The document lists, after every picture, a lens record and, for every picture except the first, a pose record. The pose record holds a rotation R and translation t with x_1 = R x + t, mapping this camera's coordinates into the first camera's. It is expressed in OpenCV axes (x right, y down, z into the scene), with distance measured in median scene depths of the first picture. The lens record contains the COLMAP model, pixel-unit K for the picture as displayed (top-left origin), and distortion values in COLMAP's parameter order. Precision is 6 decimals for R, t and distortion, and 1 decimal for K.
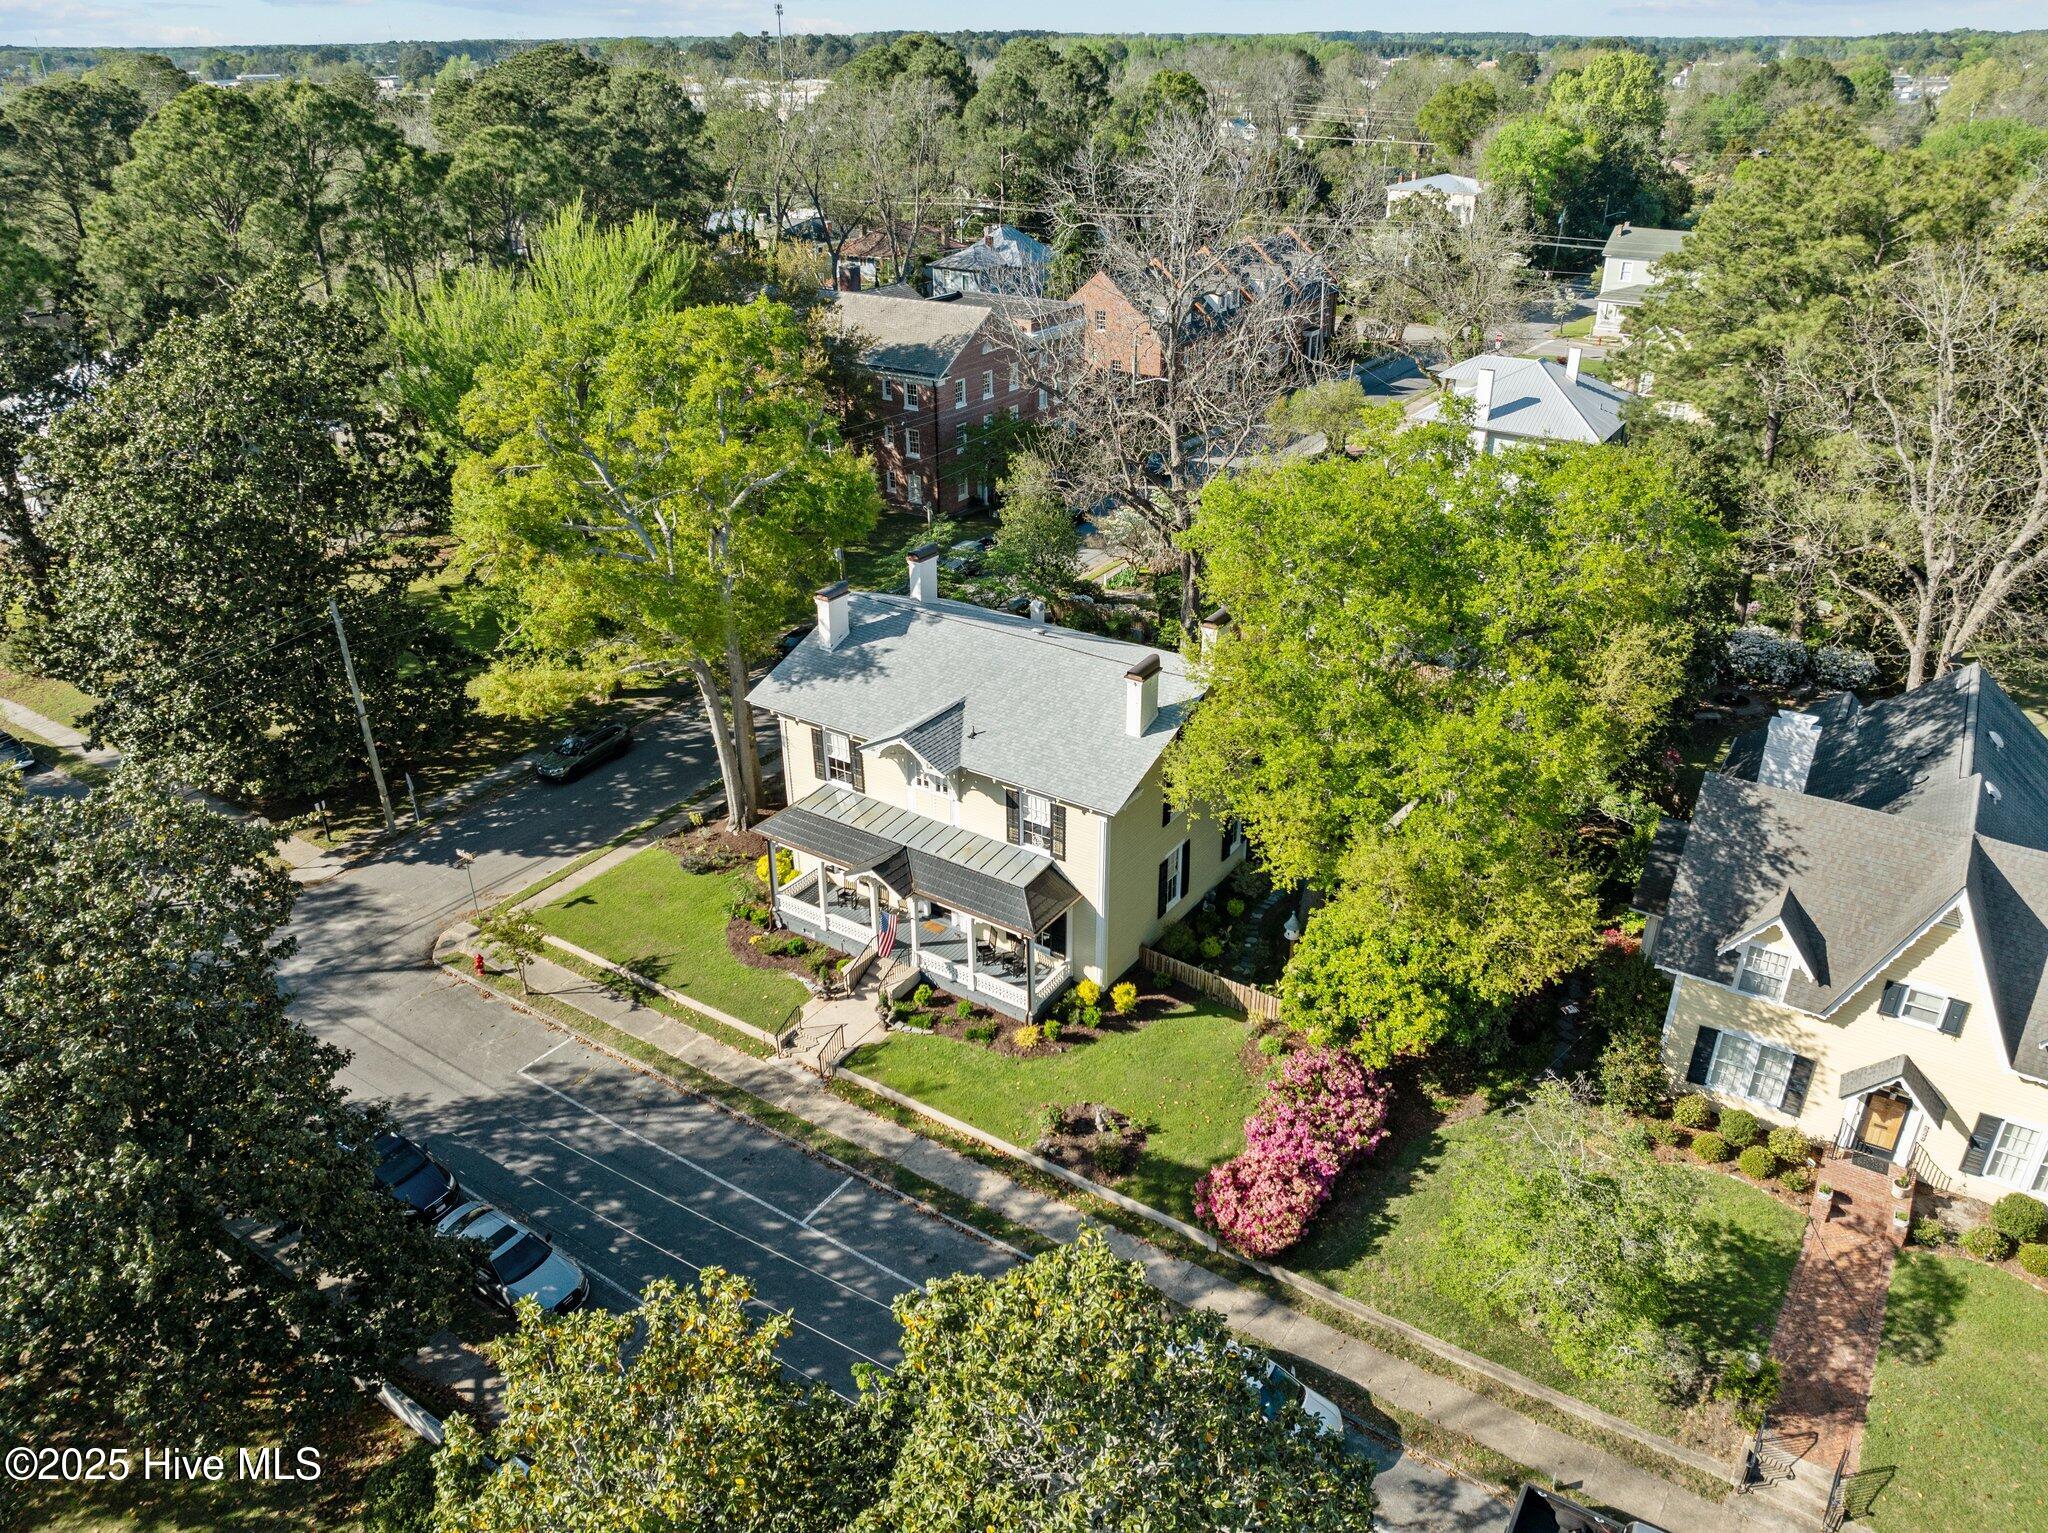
lens RADIAL K [[1427.4, 0, 1025.3], [0, 1427.4, 764.2], [0, 0, 1]] dist [-0.028661, -0.001243]
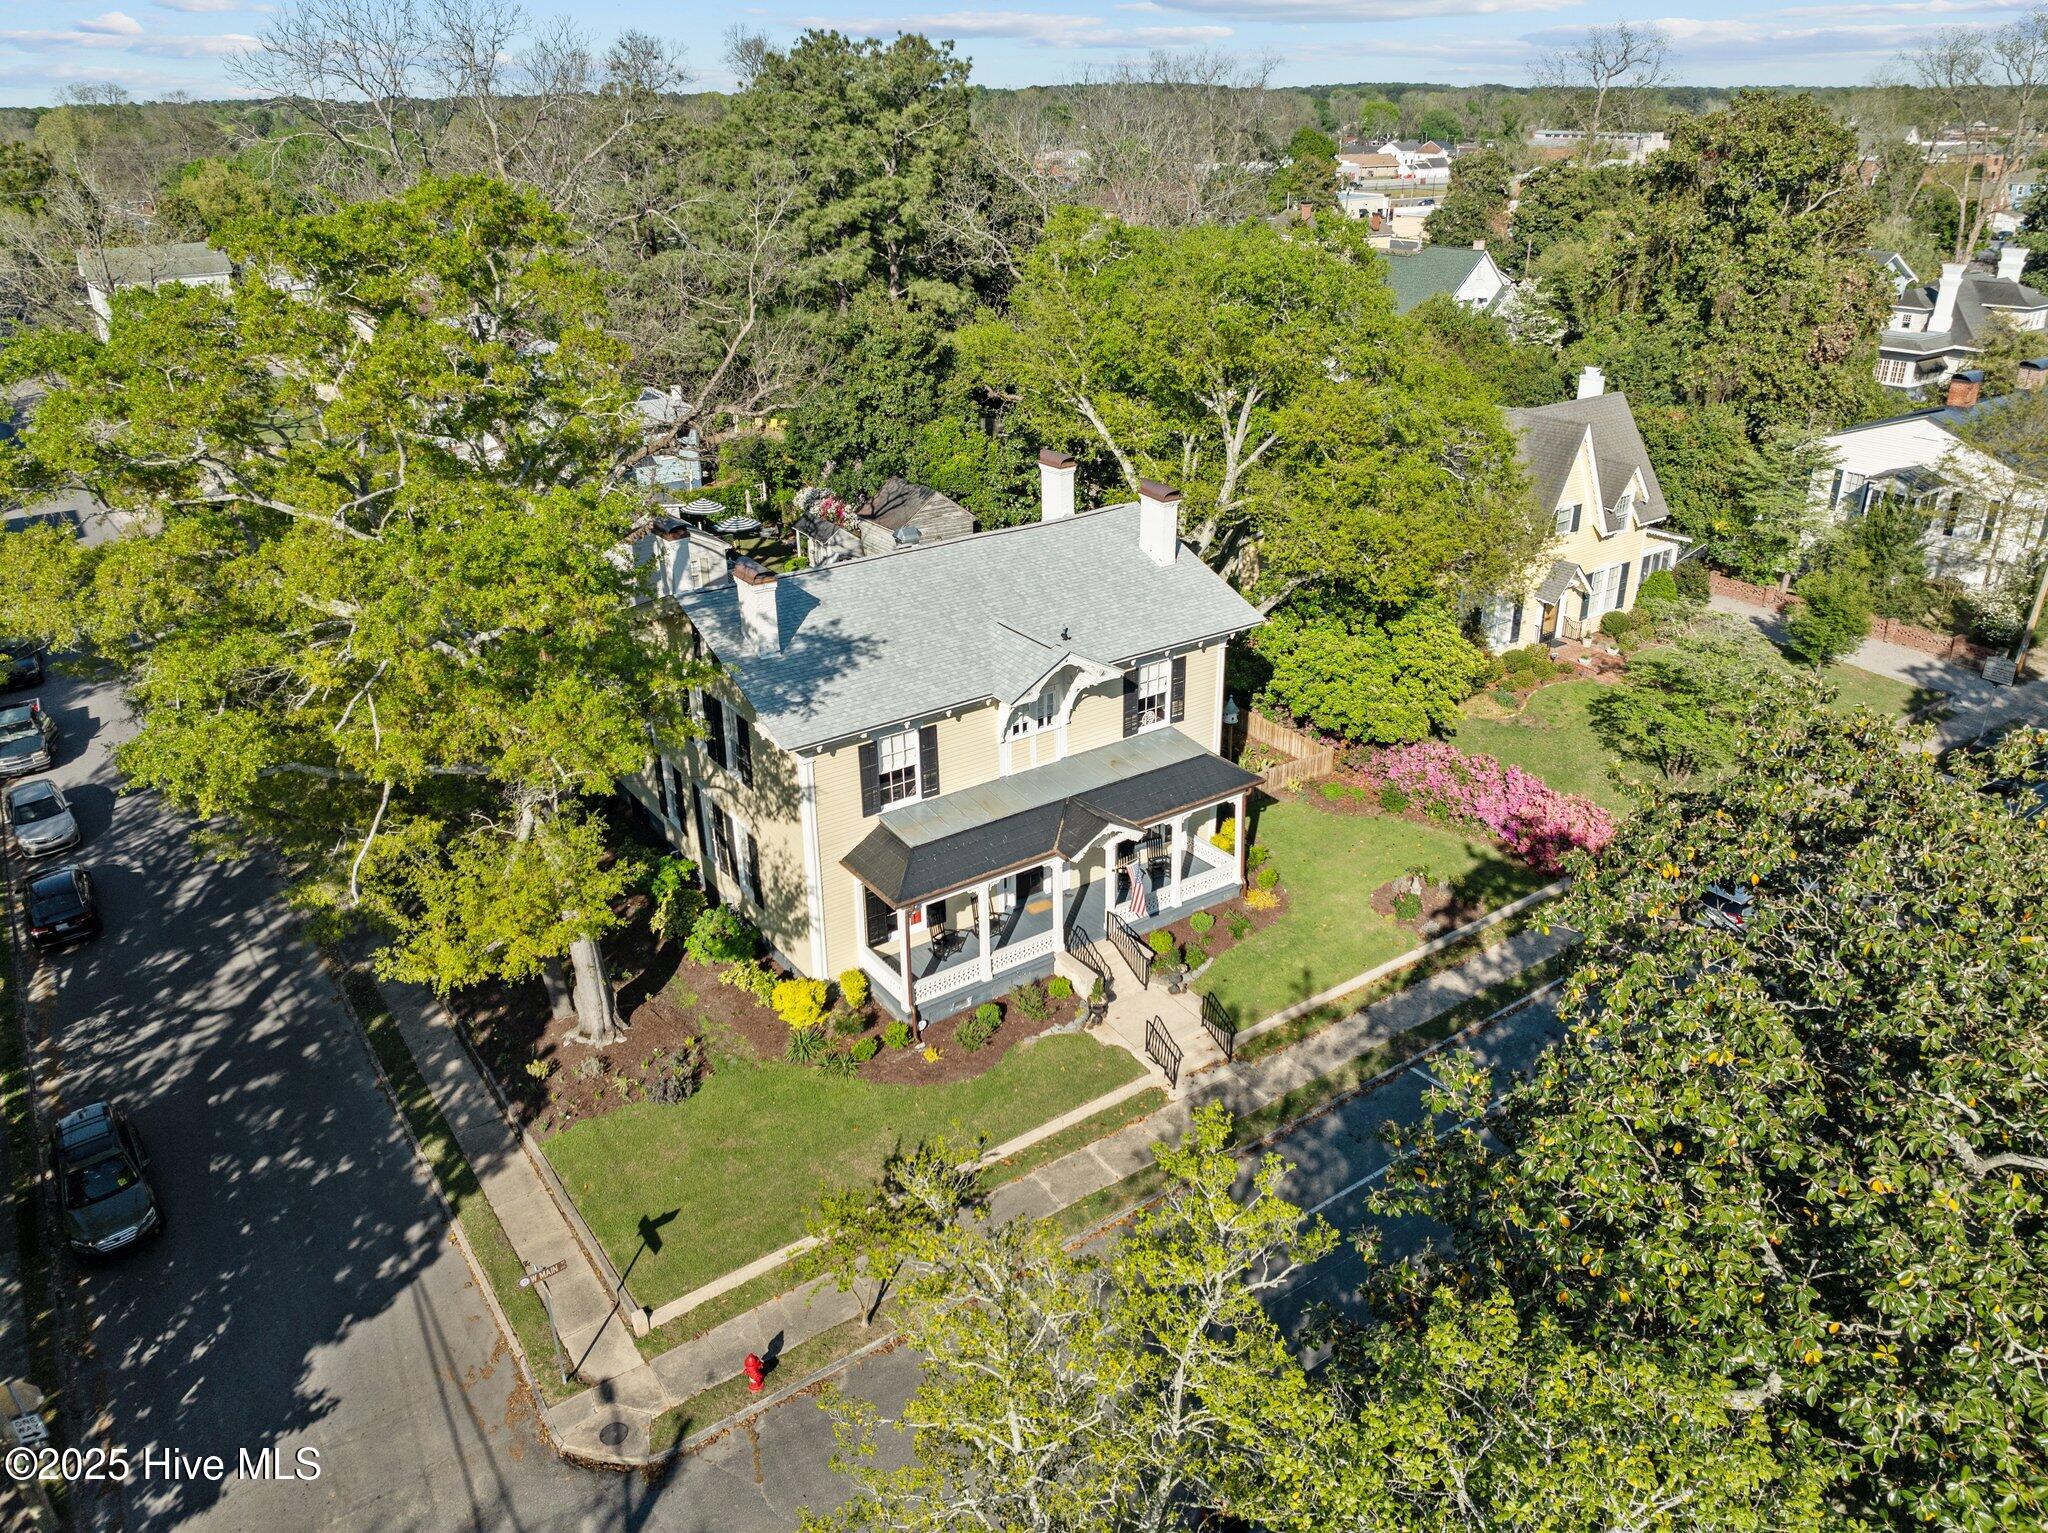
lens RADIAL K [[1436.0, 0, 1031.3], [0, 1436.0, 774.7], [0, 0, 1]] dist [-0.026304, -0.003001]
pose [[0.362446, -0.397816, 0.842838, -0.772090], [0.432452, 0.872868, 0.226023, -0.146001], [-0.825602, 0.282566, 0.488404, 0.631478]]
